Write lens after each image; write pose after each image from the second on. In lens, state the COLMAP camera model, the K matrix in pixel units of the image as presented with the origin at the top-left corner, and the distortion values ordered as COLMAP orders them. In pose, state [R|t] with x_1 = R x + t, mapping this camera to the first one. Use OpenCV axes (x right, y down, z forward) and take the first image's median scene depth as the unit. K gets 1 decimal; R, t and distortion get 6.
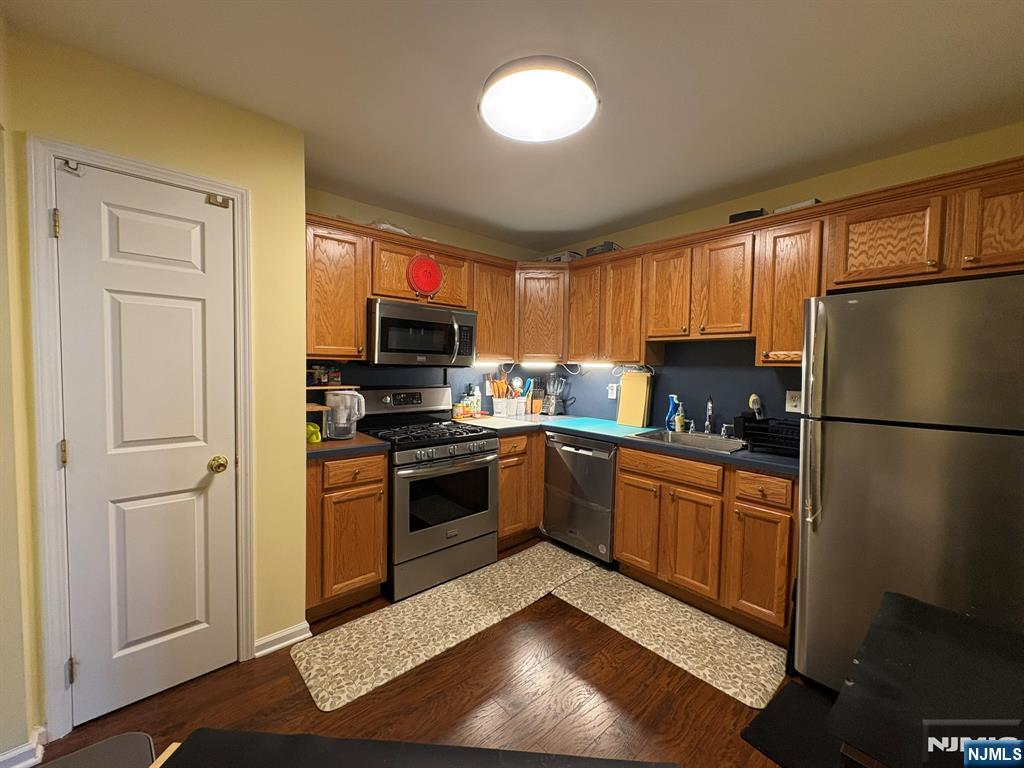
lens RADIAL K [[411.3, 0, 511.4], [0, 411.3, 381.8], [0, 0, 1]] dist [0.000857, 0.000221]
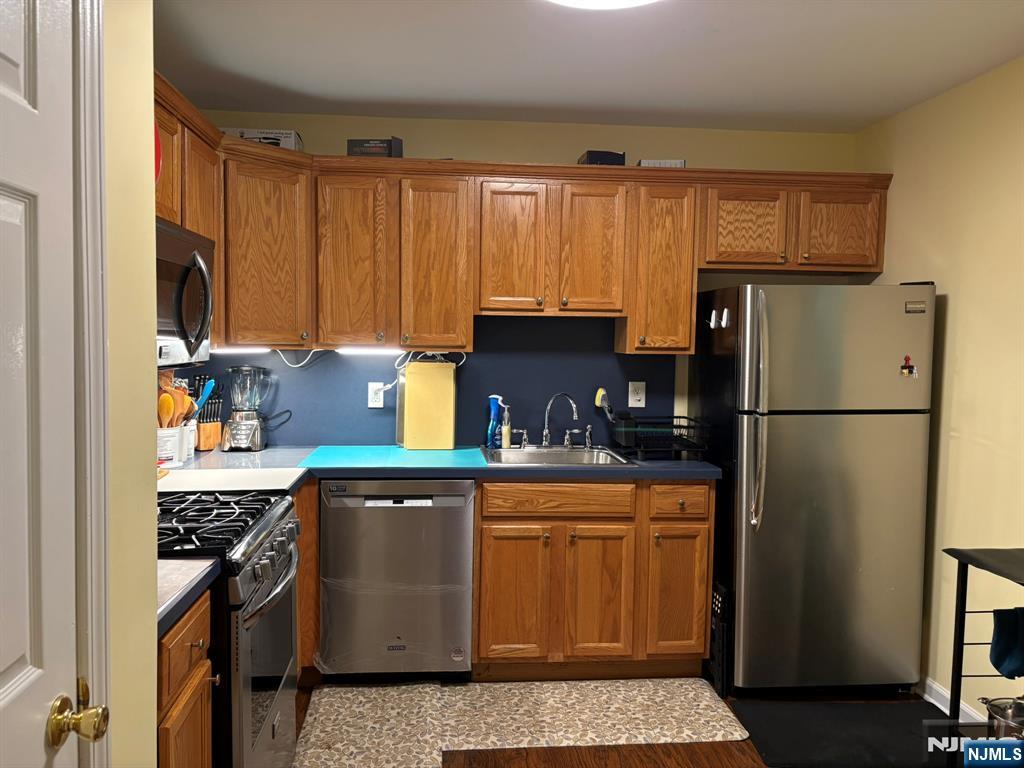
lens RADIAL K [[772.0, 0, 512.0], [0, 772.0, 384.0], [0, 0, 1]] dist [0.123543, -0.300461]
pose [[0.594882, -0.056061, 0.801855, -0.751922], [0.027391, 0.998399, 0.049481, -0.060508], [-0.803346, -0.007472, 0.595466, 0.285312]]
